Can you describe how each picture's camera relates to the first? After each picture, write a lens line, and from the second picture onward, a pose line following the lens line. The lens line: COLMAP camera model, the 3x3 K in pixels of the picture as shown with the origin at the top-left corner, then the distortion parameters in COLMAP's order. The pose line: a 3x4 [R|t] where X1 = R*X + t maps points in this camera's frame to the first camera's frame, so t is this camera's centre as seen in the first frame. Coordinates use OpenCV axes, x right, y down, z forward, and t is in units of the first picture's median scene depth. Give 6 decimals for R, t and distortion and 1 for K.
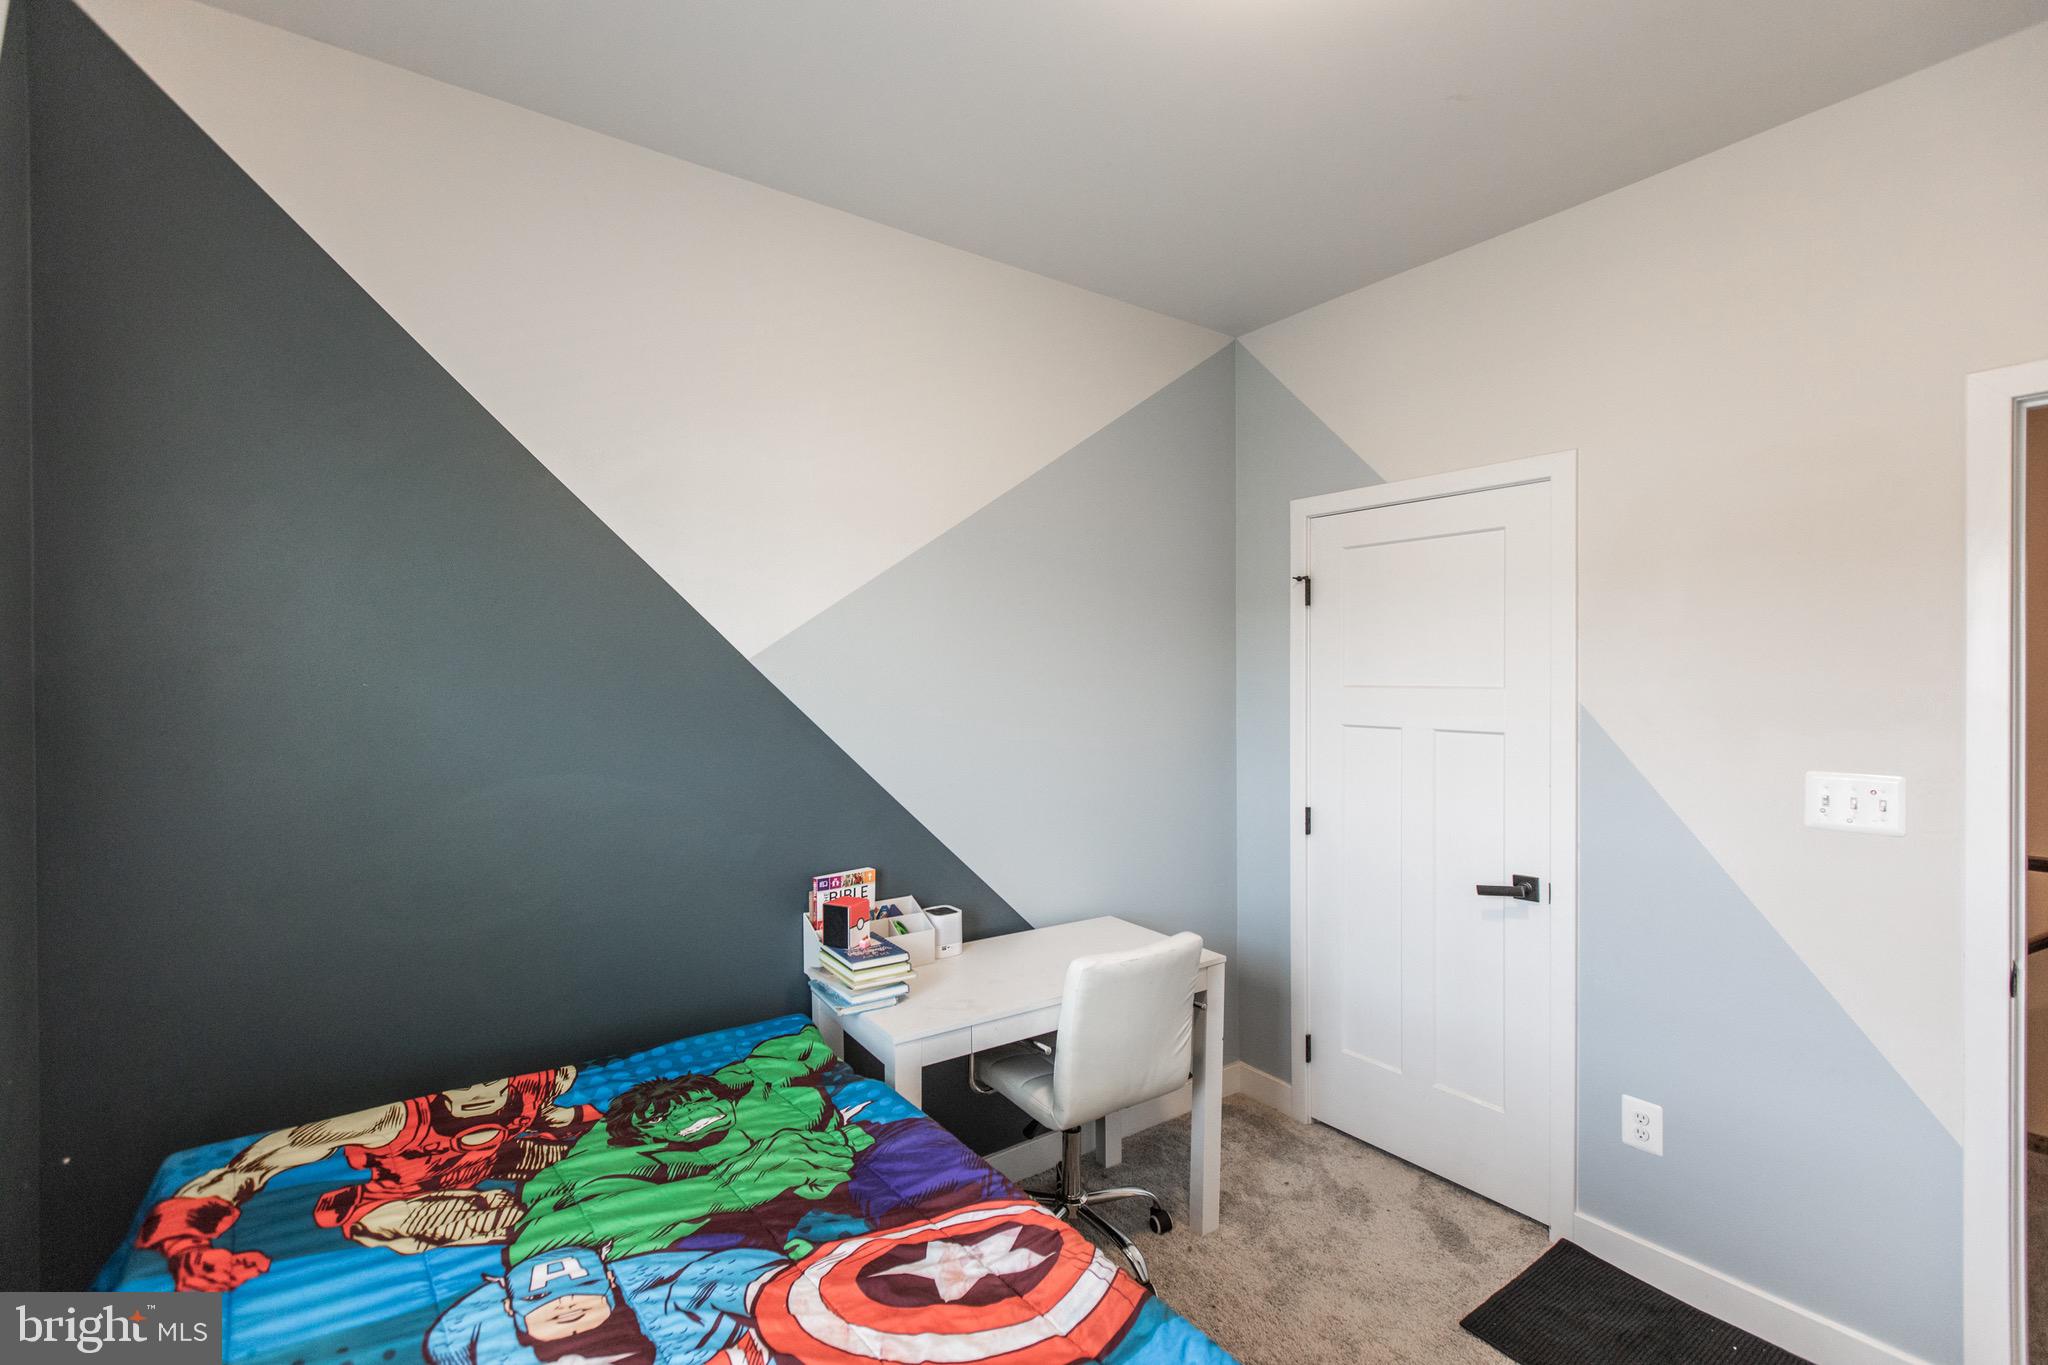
lens RADIAL K [[914.6, 0, 976.4], [0, 914.6, 684.2], [0, 0, 1]] dist [0.004281, -0.002476]
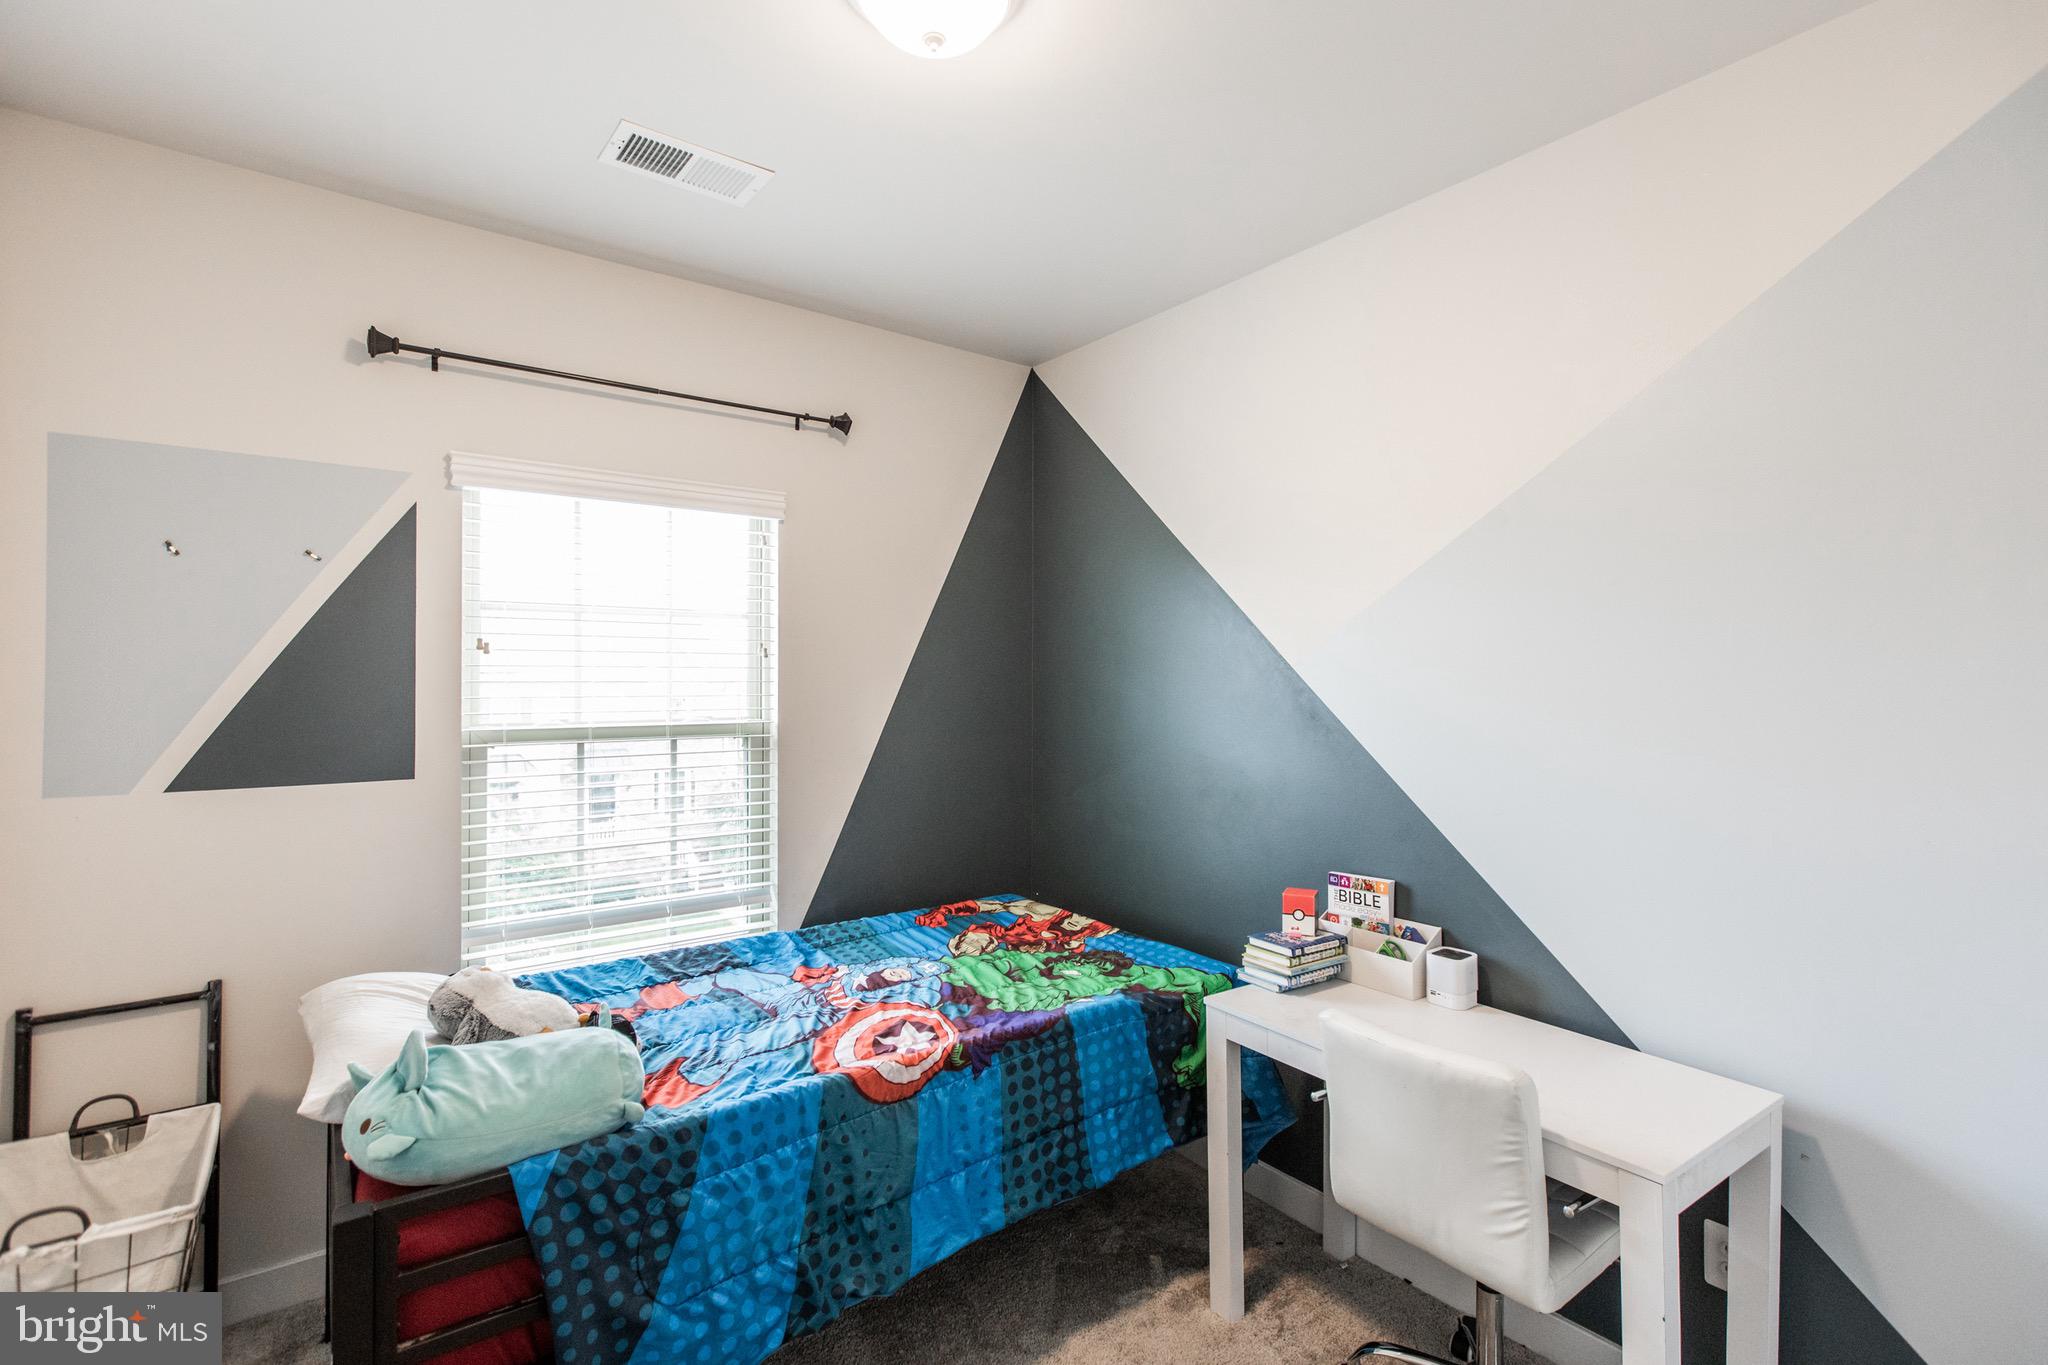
lens RADIAL K [[914.6, 0, 1023.1], [0, 914.6, 673.8], [0, 0, 1]] dist [0.004281, -0.002476]
pose [[0.038998, -0.000260, -0.999239, 1.301573], [-0.007760, 0.999970, -0.000563, -0.019184], [0.999209, 0.007776, 0.038995, 0.906367]]
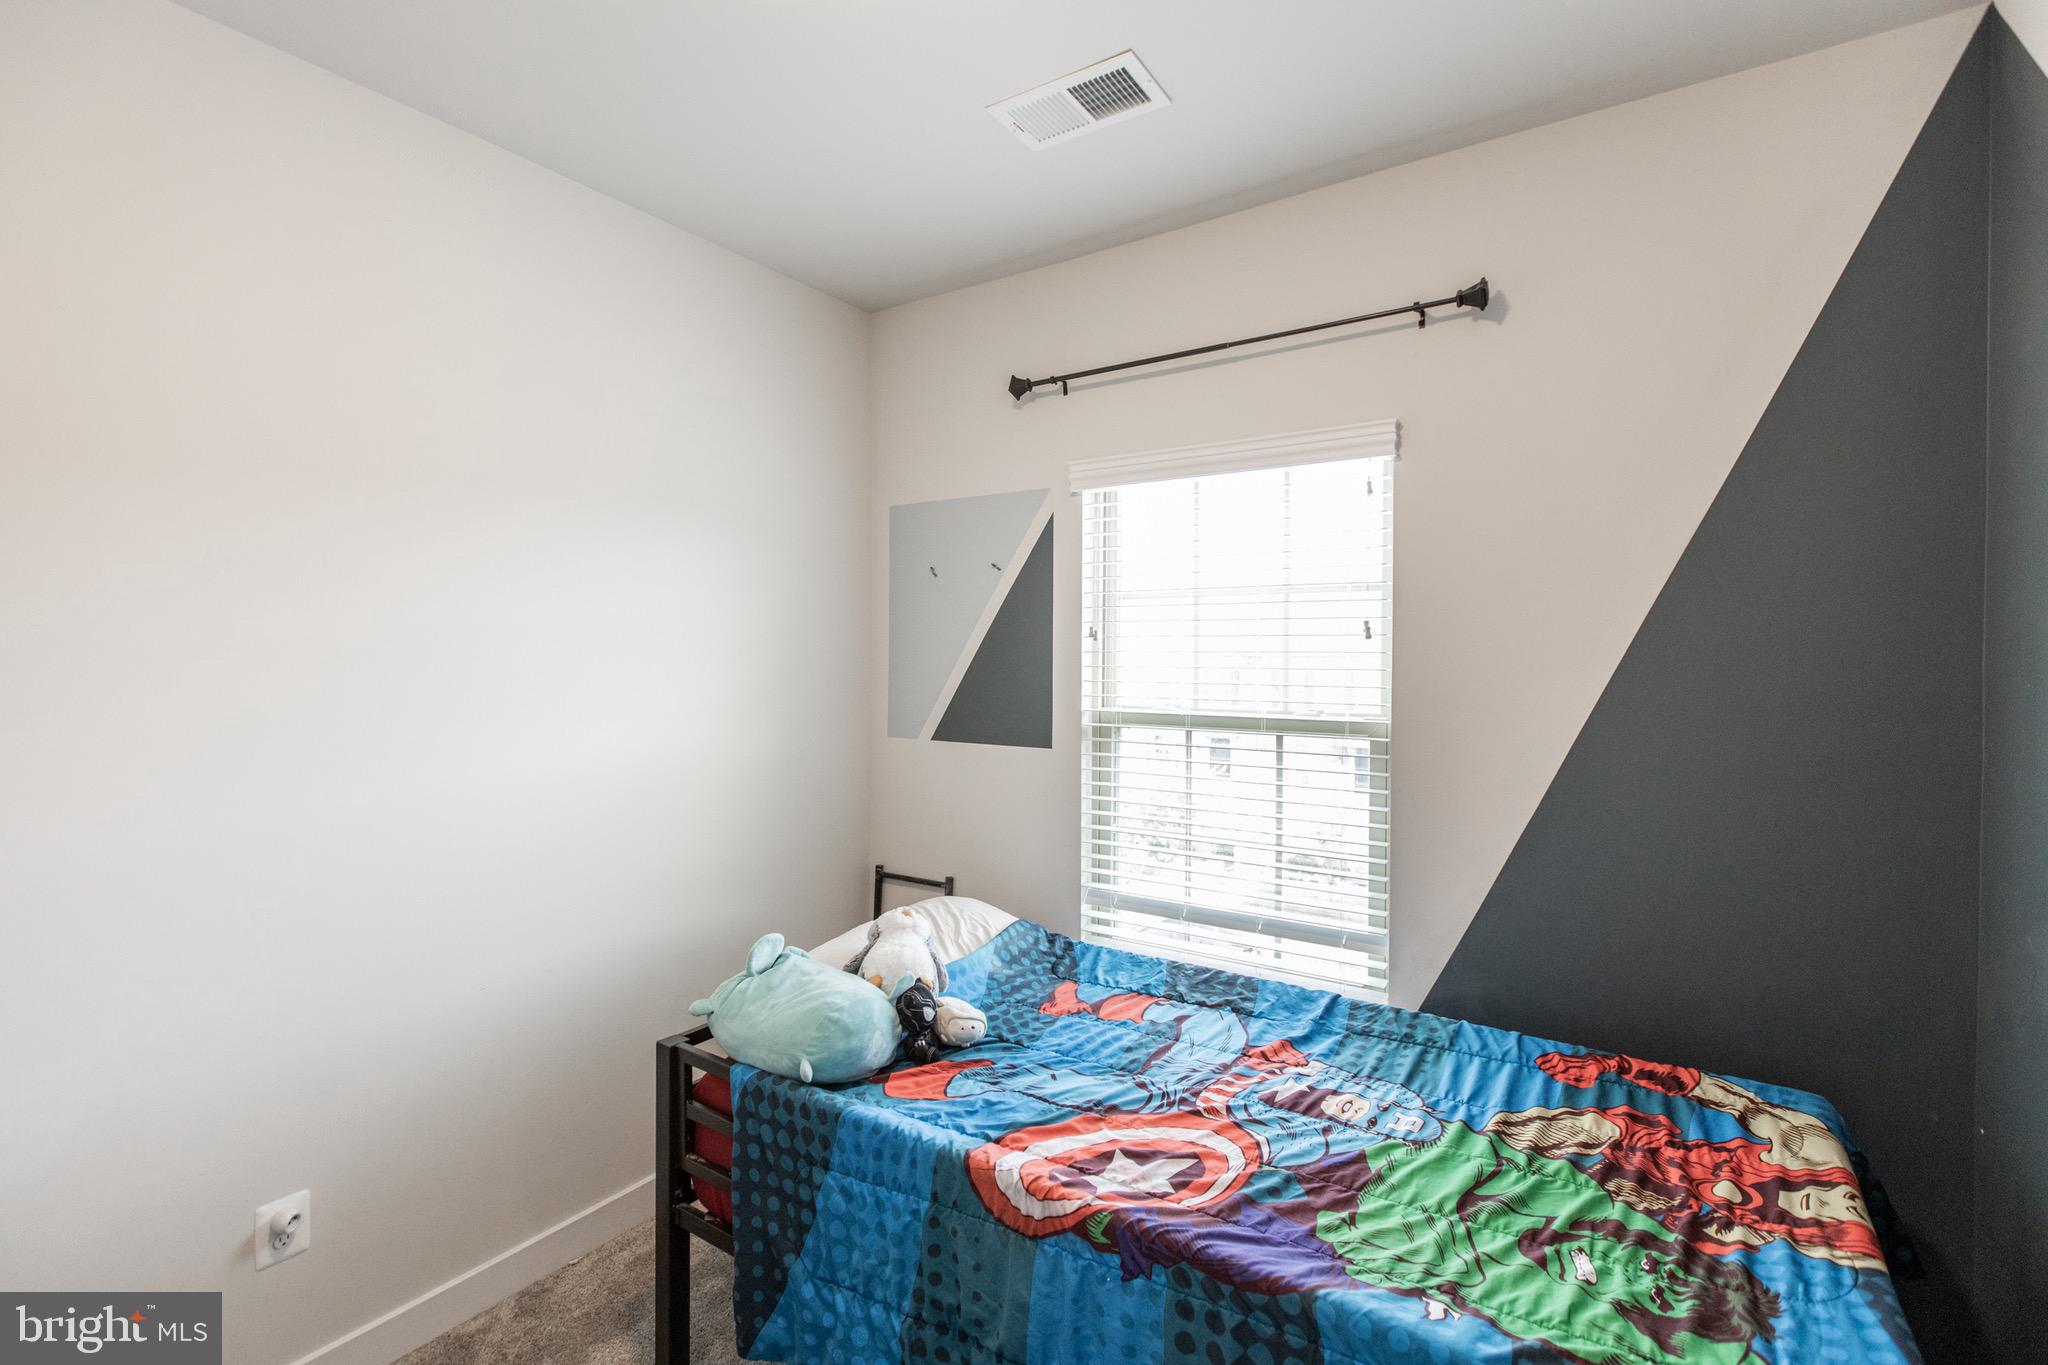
lens RADIAL K [[914.6, 0, 1021.4], [0, 914.6, 668.3], [0, 0, 1]] dist [0.004281, -0.002476]
pose [[-0.926843, 0.004466, -0.375424, 0.436602], [-0.002973, 0.999811, 0.019235, -0.028598], [0.375438, 0.018944, -0.926654, 1.610417]]
